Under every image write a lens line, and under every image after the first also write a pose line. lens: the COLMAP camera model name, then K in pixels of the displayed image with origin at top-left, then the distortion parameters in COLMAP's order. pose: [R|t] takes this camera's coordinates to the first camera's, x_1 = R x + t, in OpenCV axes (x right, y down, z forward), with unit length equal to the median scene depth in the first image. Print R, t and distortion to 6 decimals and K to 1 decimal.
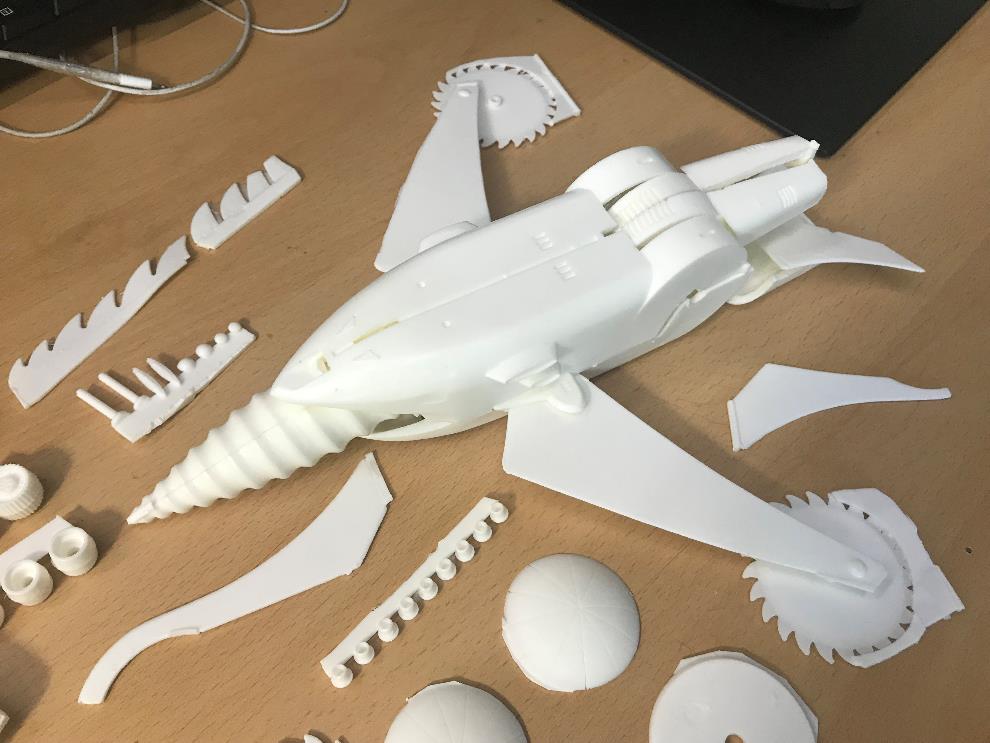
lens RADIAL K [[766.3, 0, 495.0], [0, 766.3, 371.5], [0, 0, 1]] dist [-0.007964, 0.009193]
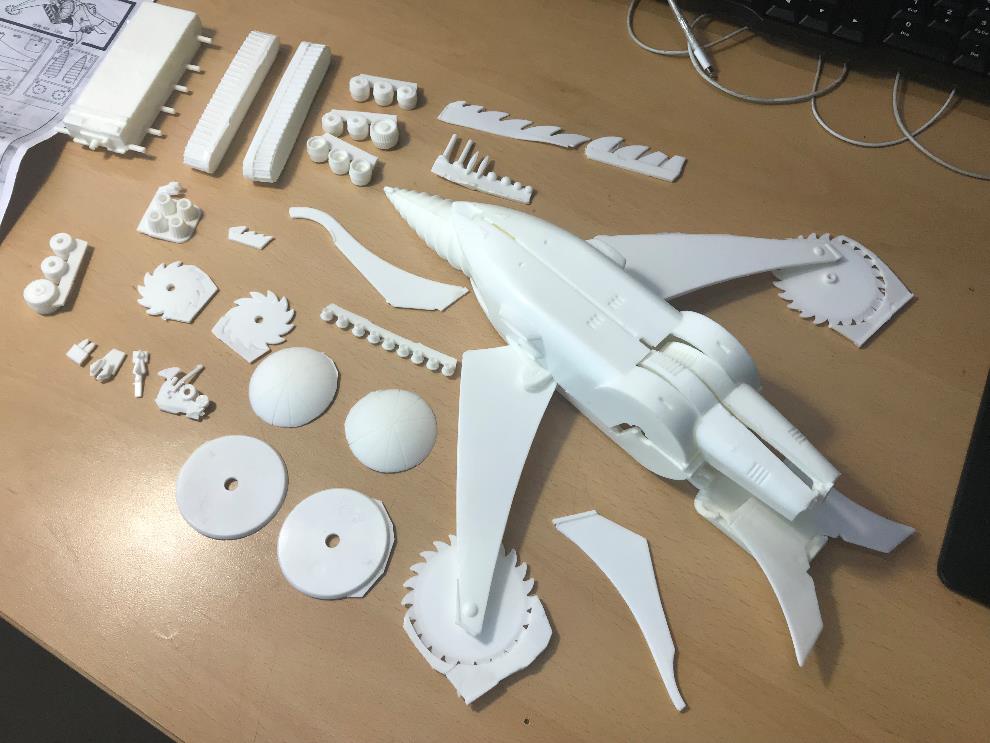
lens RADIAL K [[766.3, 0, 495.0], [0, 766.3, 371.5], [0, 0, 1]] dist [-0.007964, 0.009193]
pose [[0.270992, 0.832546, -0.483147, 0.690292], [-0.814933, 0.465563, 0.345158, -0.369669], [0.512296, 0.300197, 0.804633, -0.135418]]
